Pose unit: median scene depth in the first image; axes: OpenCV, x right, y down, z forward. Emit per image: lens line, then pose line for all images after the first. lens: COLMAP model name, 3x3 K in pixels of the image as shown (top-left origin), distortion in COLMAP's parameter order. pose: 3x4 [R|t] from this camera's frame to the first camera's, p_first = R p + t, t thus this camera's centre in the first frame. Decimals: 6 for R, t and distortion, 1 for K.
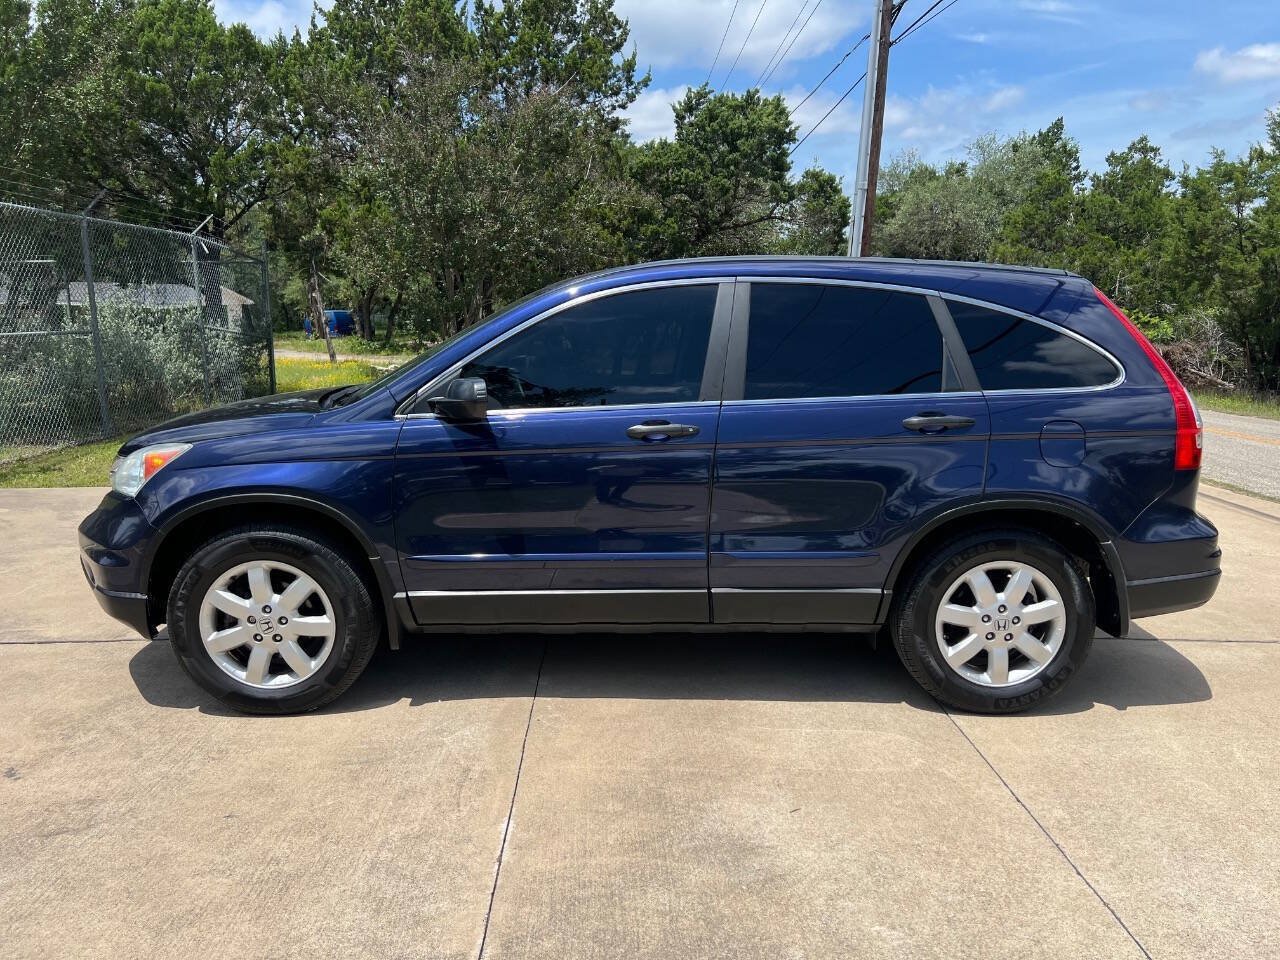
lens RADIAL K [[963.8, 0, 645.6], [0, 963.8, 485.0], [0, 0, 1]] dist [0.047619, -0.050788]
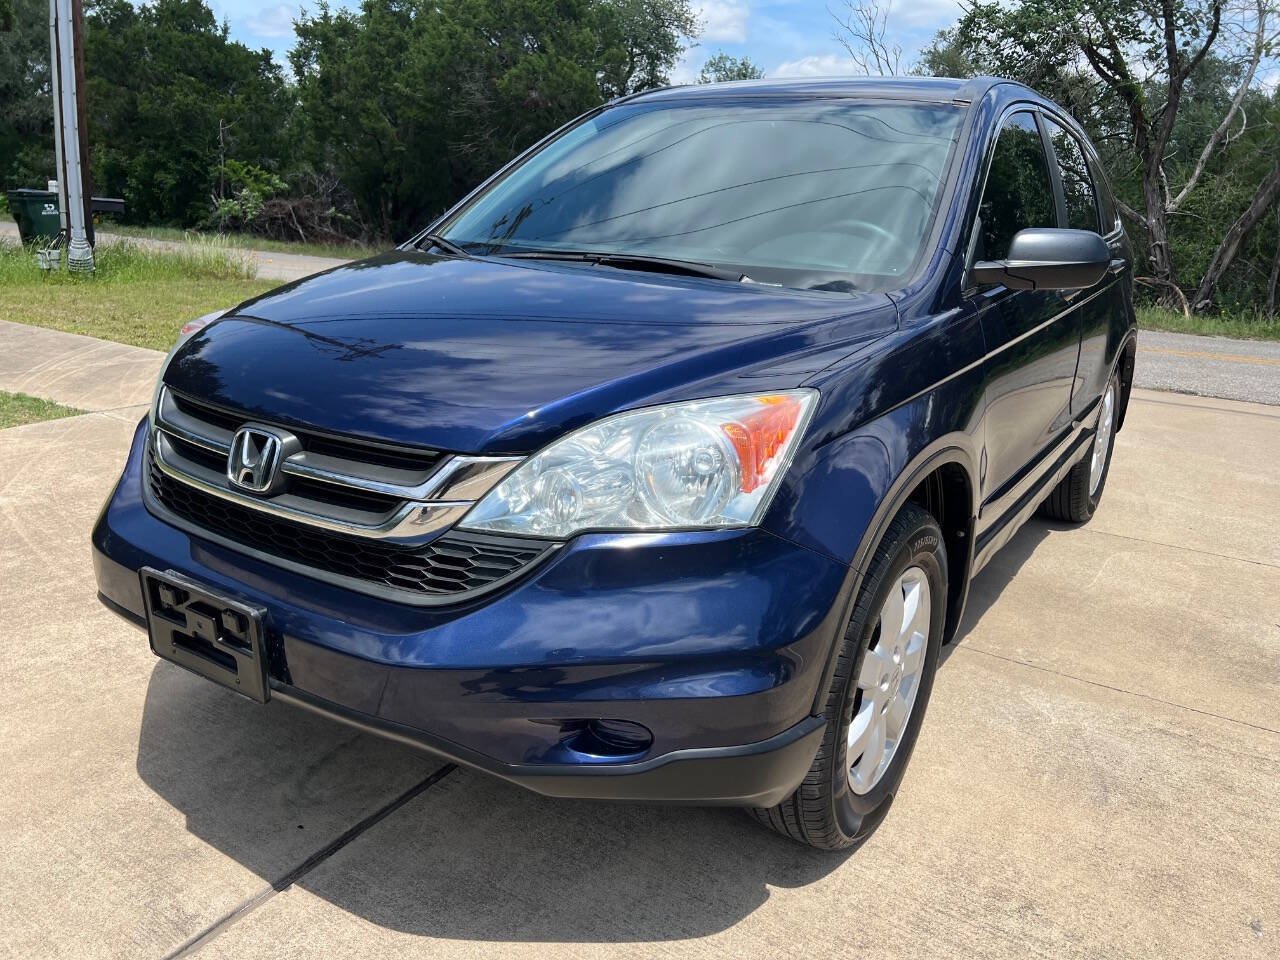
lens RADIAL K [[963.8, 0, 636.5], [0, 963.8, 483.0], [0, 0, 1]] dist [0.047619, -0.050788]
pose [[0.566491, -0.225326, 0.792664, -0.884187], [0.112585, 0.974034, 0.196422, -0.097893], [-0.816341, -0.022029, 0.577150, 0.771923]]
